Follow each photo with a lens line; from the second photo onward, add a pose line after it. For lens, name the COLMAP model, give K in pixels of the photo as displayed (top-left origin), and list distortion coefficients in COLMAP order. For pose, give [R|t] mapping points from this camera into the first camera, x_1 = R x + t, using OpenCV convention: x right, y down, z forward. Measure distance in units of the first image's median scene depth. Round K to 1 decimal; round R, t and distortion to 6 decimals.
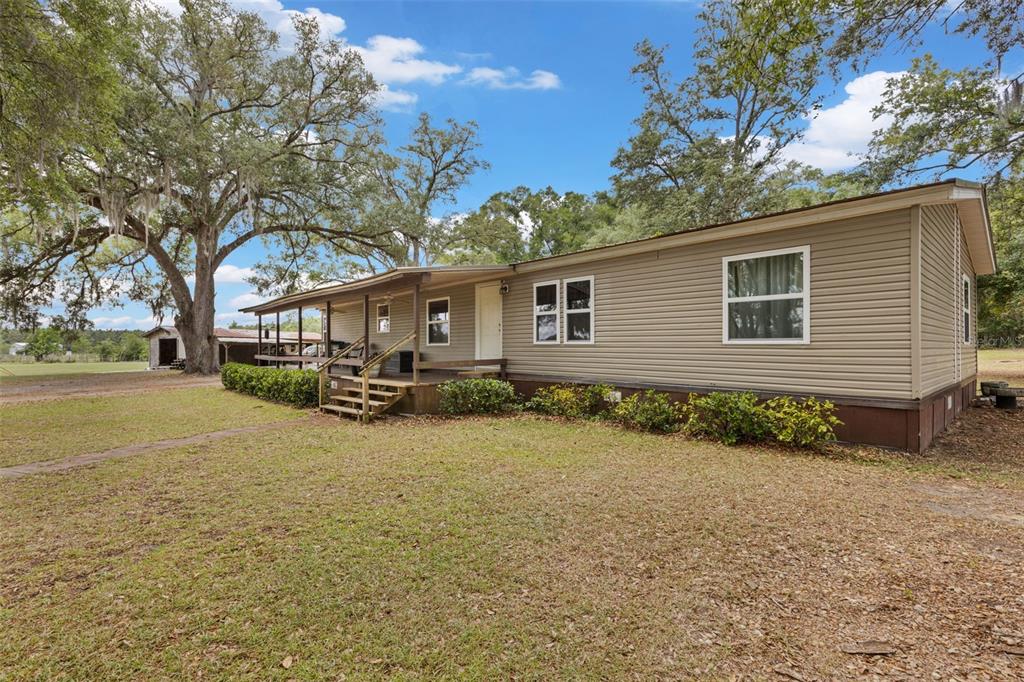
lens RADIAL K [[467.3, 0, 514.3], [0, 467.3, 347.3], [0, 0, 1]] dist [0.001292, 0.000164]
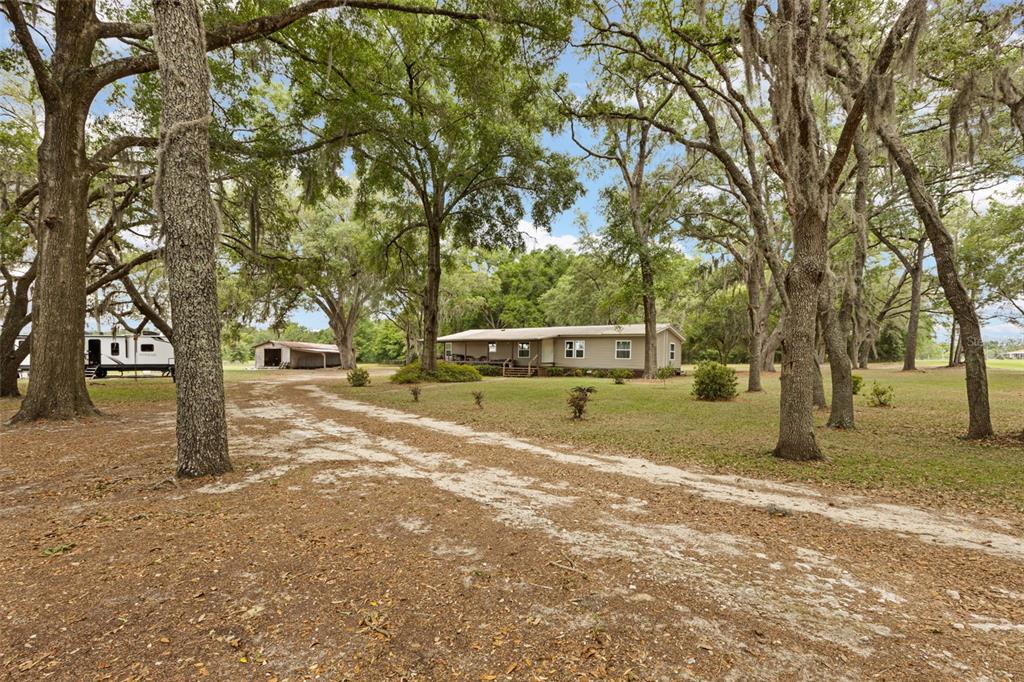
lens RADIAL K [[467.3, 0, 514.3], [0, 467.3, 347.3], [0, 0, 1]] dist [0.001292, 0.000164]
pose [[0.977429, 0.019998, 0.210314, -1.182445], [-0.015374, 0.999603, -0.023599, 0.002438], [-0.210703, 0.019833, 0.977349, -2.598145]]
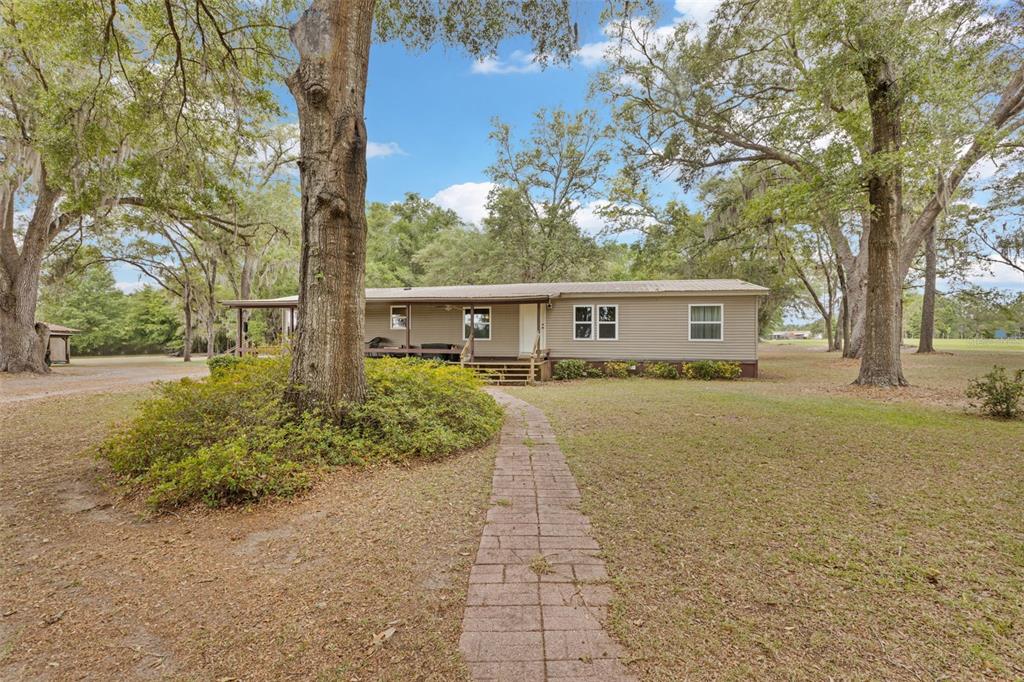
lens RADIAL K [[453.8, 0, 512.0], [0, 453.8, 341.0], [0, 0, 1]] dist [0.001980, 0.000059]
pose [[0.817407, 0.007996, 0.576006, -1.237442], [-0.005052, 0.999965, -0.006712, 0.011053], [-0.576039, 0.002577, 0.817418, -0.277445]]
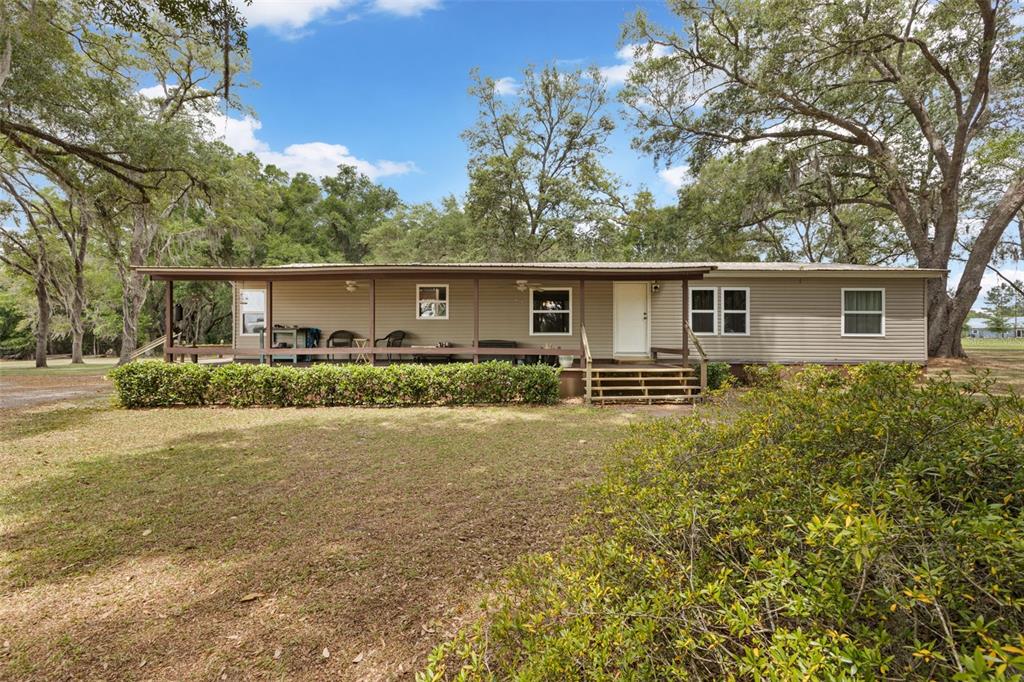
lens RADIAL K [[453.8, 0, 512.0], [0, 453.8, 341.0], [0, 0, 1]] dist [0.001980, 0.000059]
pose [[0.689555, 0.006261, 0.724206, -1.301060], [-0.004232, 0.999980, -0.004615, 0.018990], [-0.724221, 0.000117, 0.689568, 0.551698]]
